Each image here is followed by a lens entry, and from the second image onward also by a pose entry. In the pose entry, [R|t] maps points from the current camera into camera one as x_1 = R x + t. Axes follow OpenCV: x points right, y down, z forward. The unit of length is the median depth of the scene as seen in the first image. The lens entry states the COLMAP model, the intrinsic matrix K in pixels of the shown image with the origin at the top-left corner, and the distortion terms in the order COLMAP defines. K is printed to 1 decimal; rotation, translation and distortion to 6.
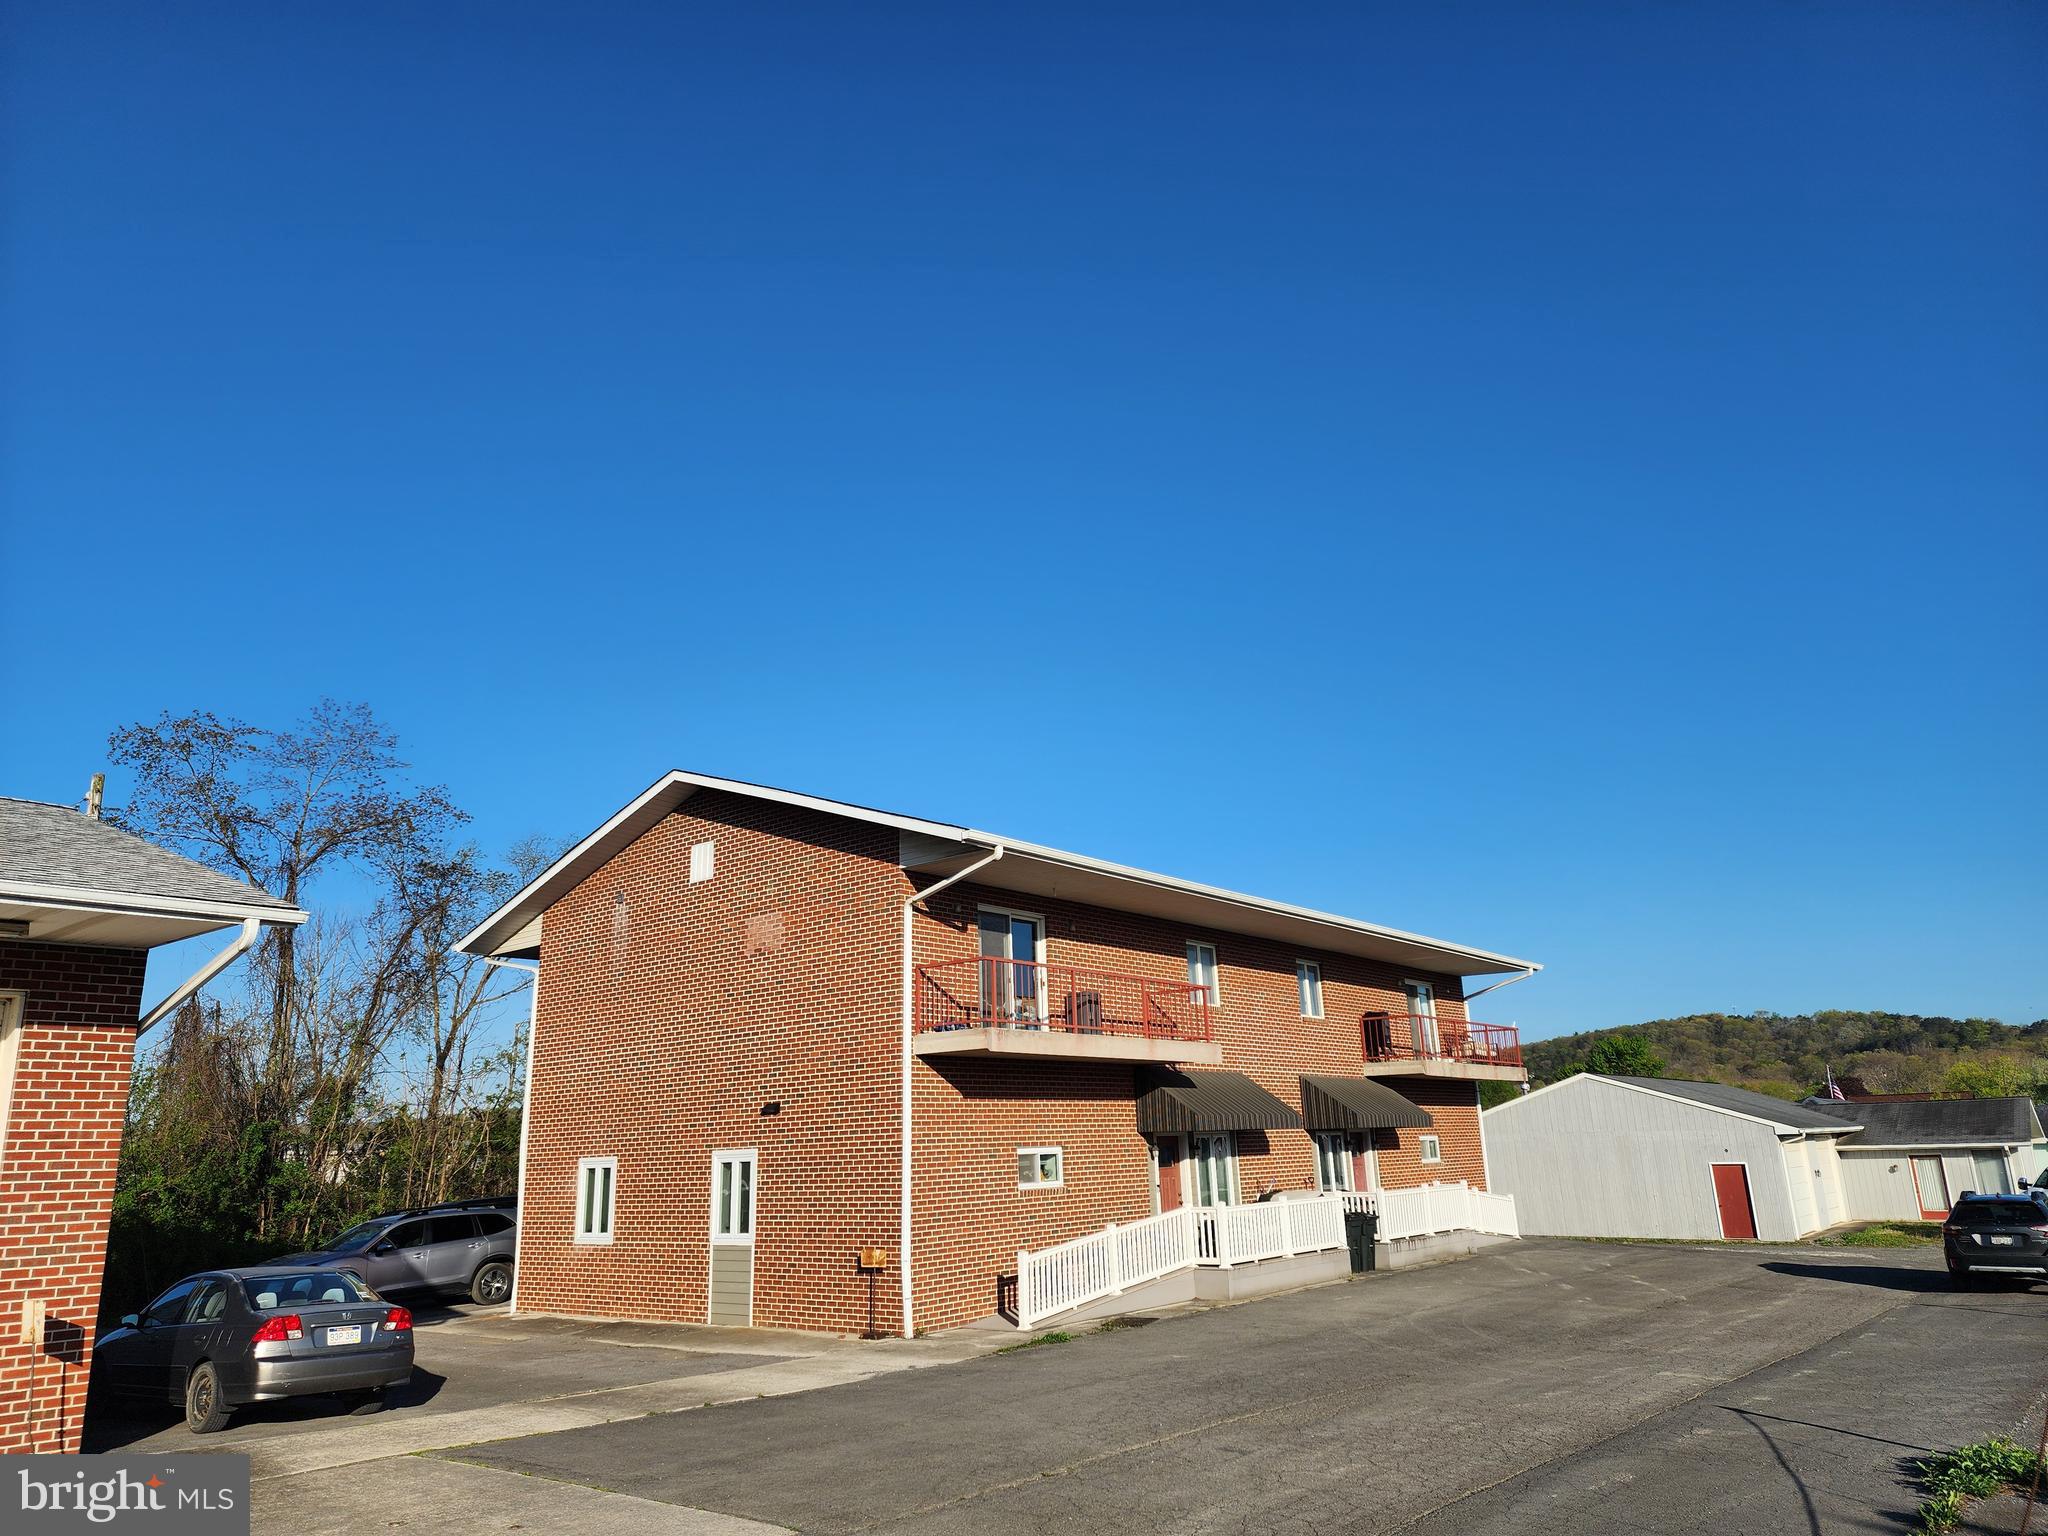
lens RADIAL K [[1384.5, 0, 1024.0], [0, 1384.5, 768.0], [0, 0, 1]] dist [0.096991, -0.090578]
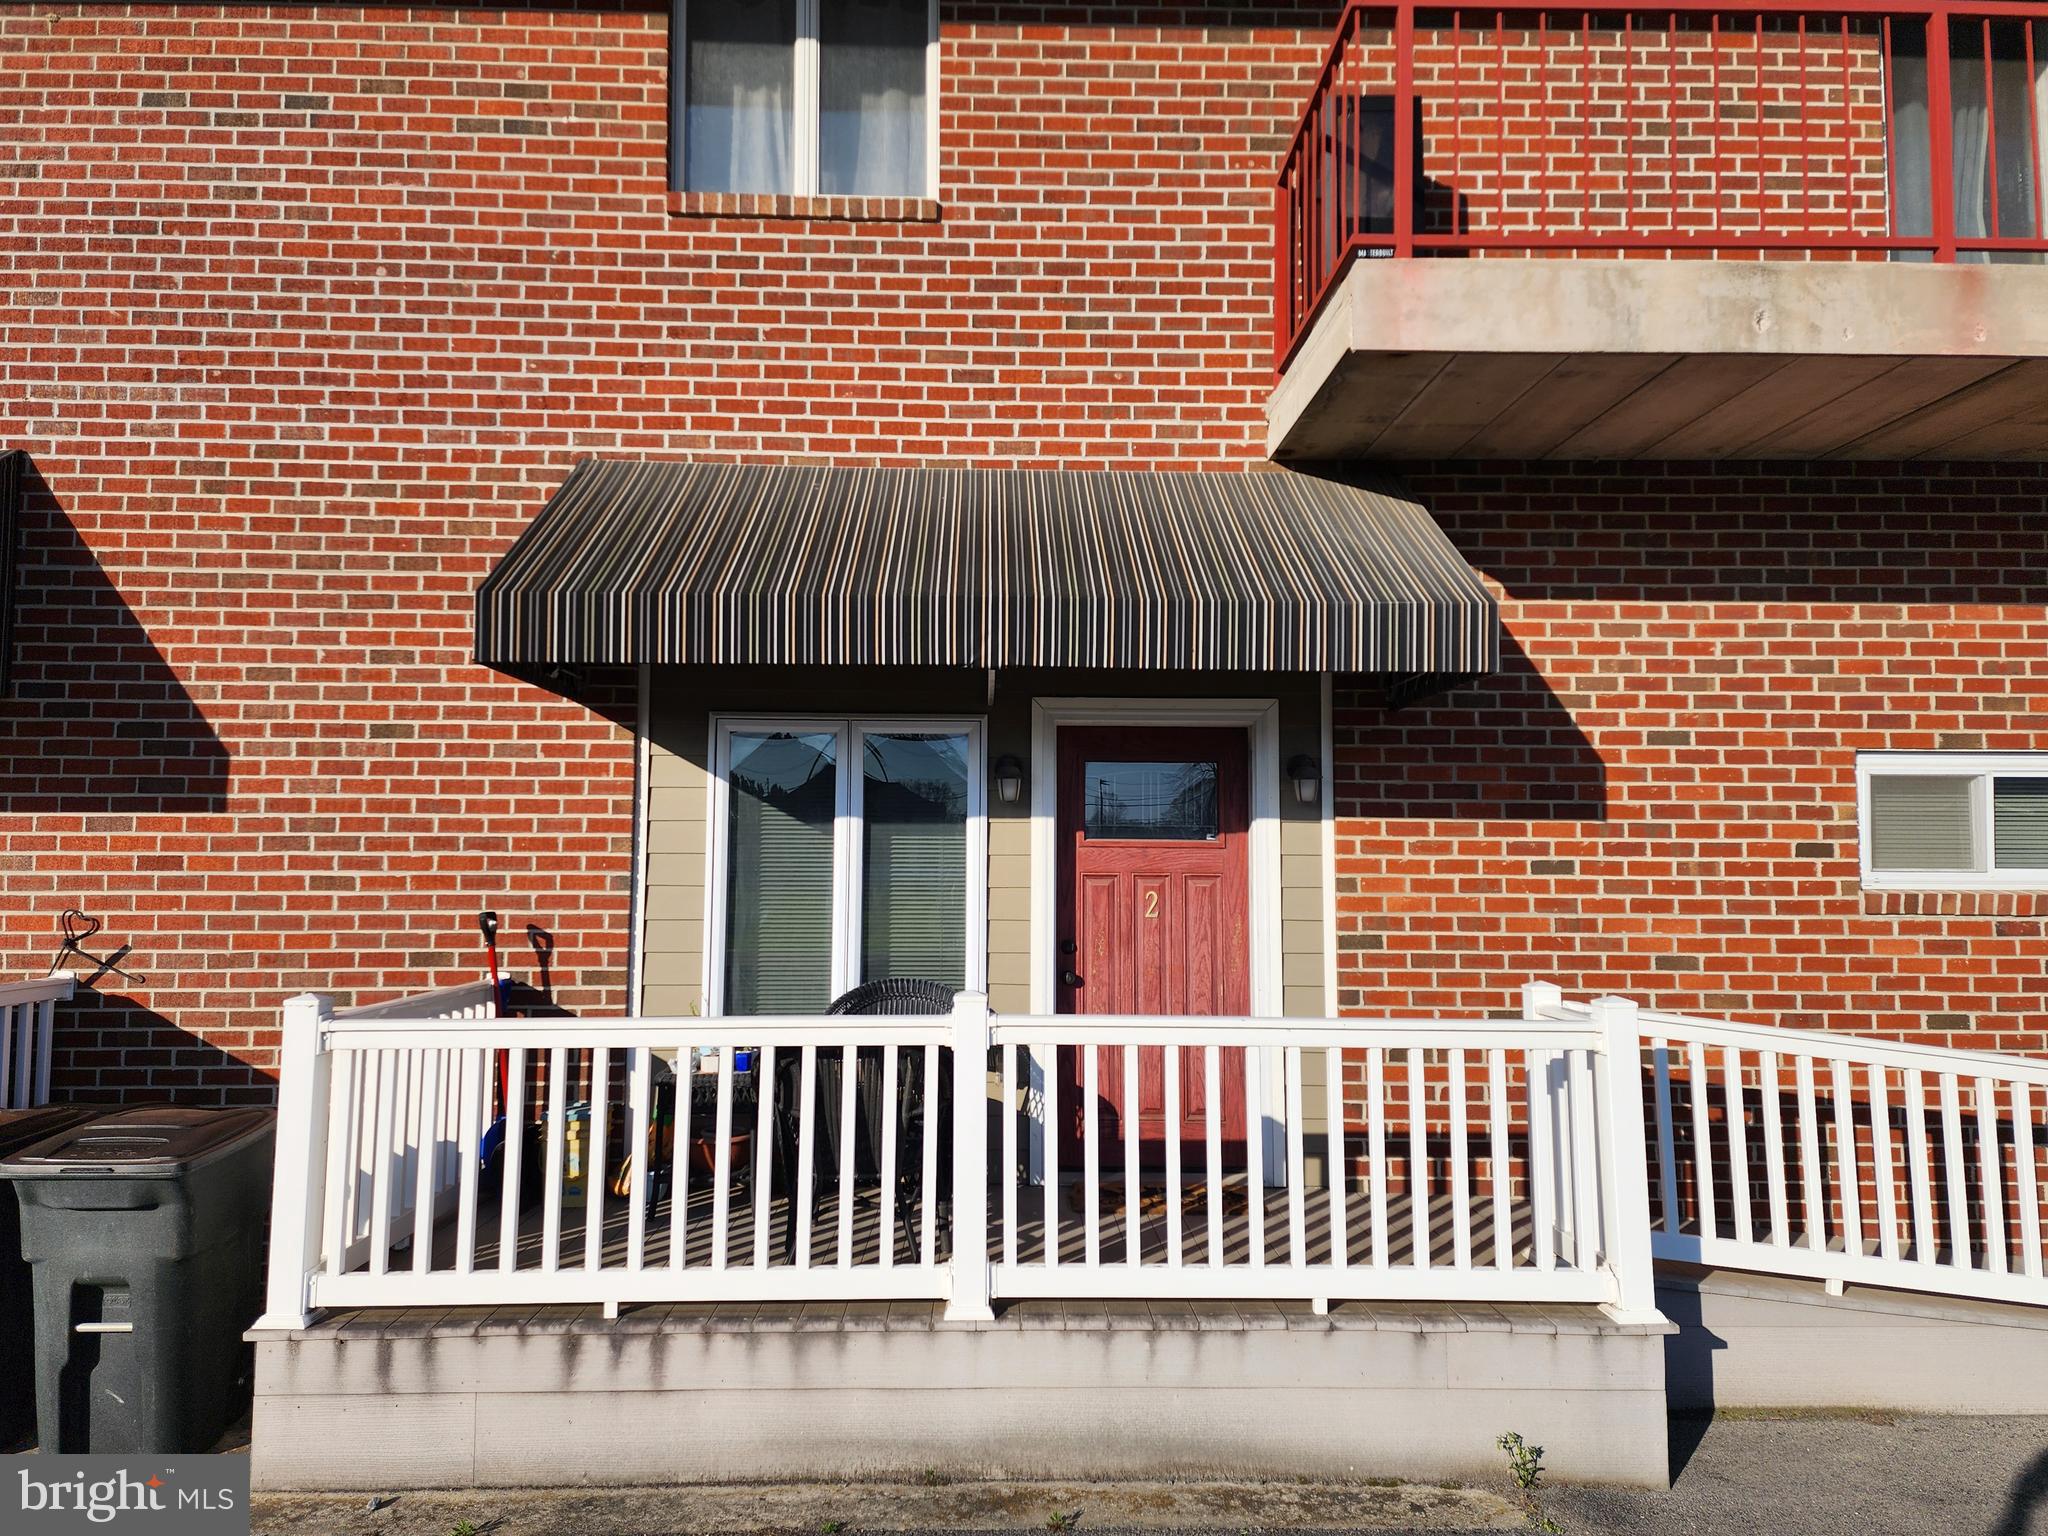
lens RADIAL K [[1384.5, 0, 1024.0], [0, 1384.5, 768.0], [0, 0, 1]] dist [0.096991, -0.090578]
pose [[0.644350, -0.022678, -0.764395, 0.489958], [0.176779, 0.976904, 0.120034, 0.305312], [0.744018, -0.212473, 0.633476, 1.094944]]
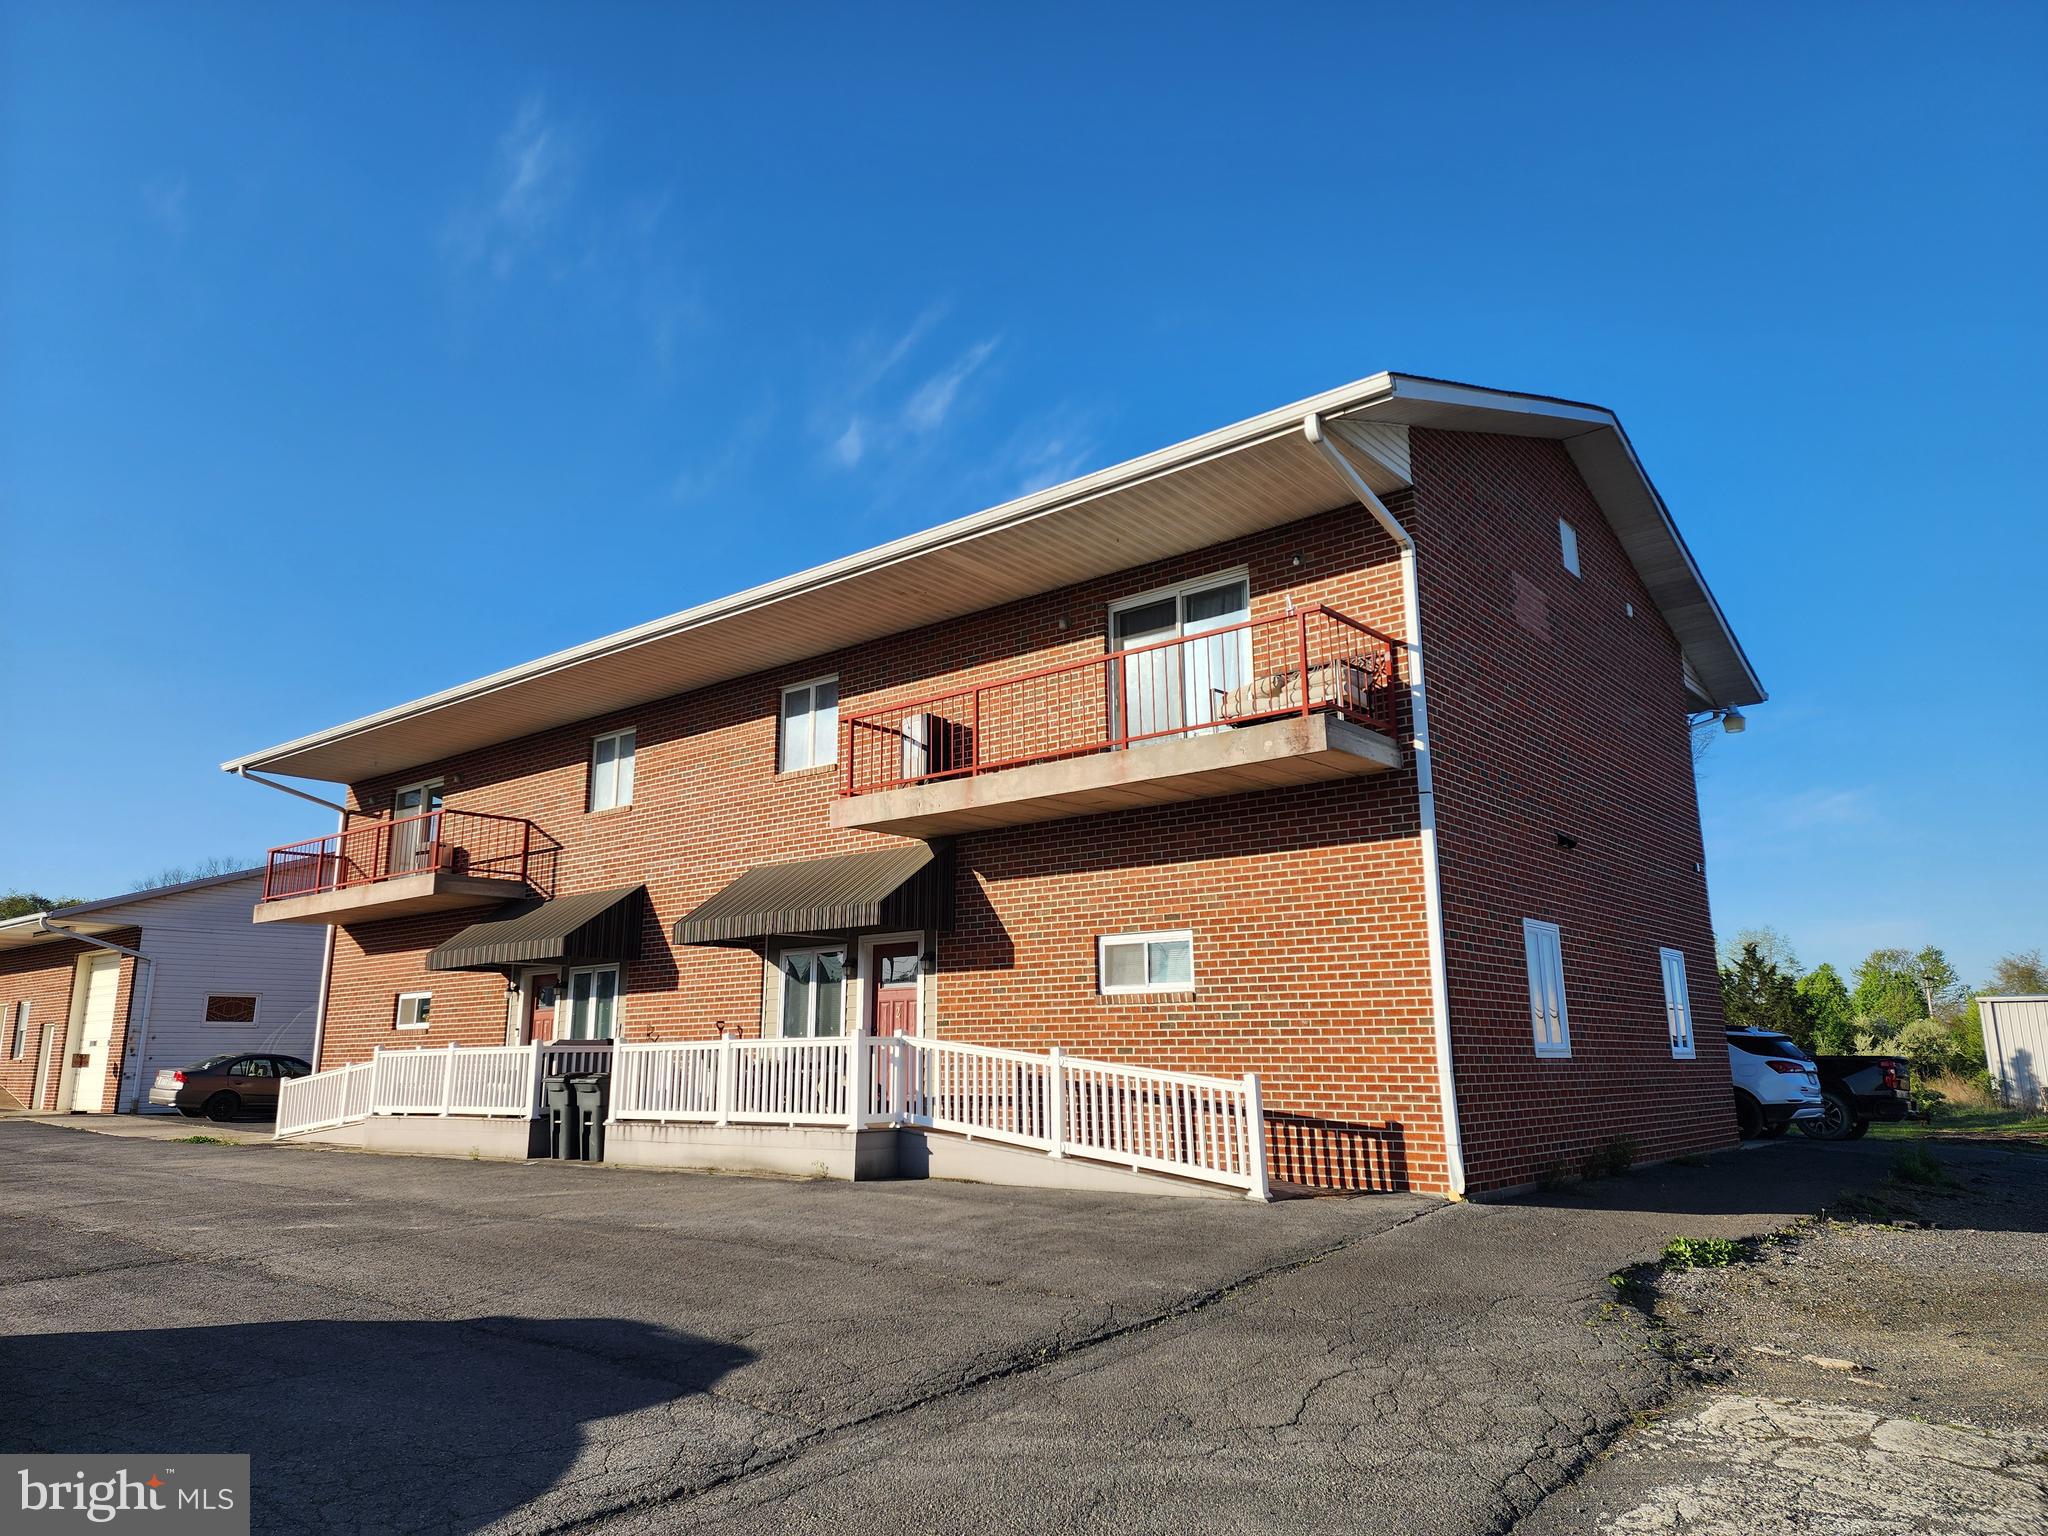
lens RADIAL K [[1356.9, 0, 1018.5], [0, 1356.9, 761.6], [0, 0, 1]] dist [0.142502, -0.164393]
pose [[-0.019659, -0.182803, -0.982953, 0.999046], [0.268271, 0.946126, -0.181319, 0.388404], [0.963143, -0.267262, 0.030441, 1.347007]]
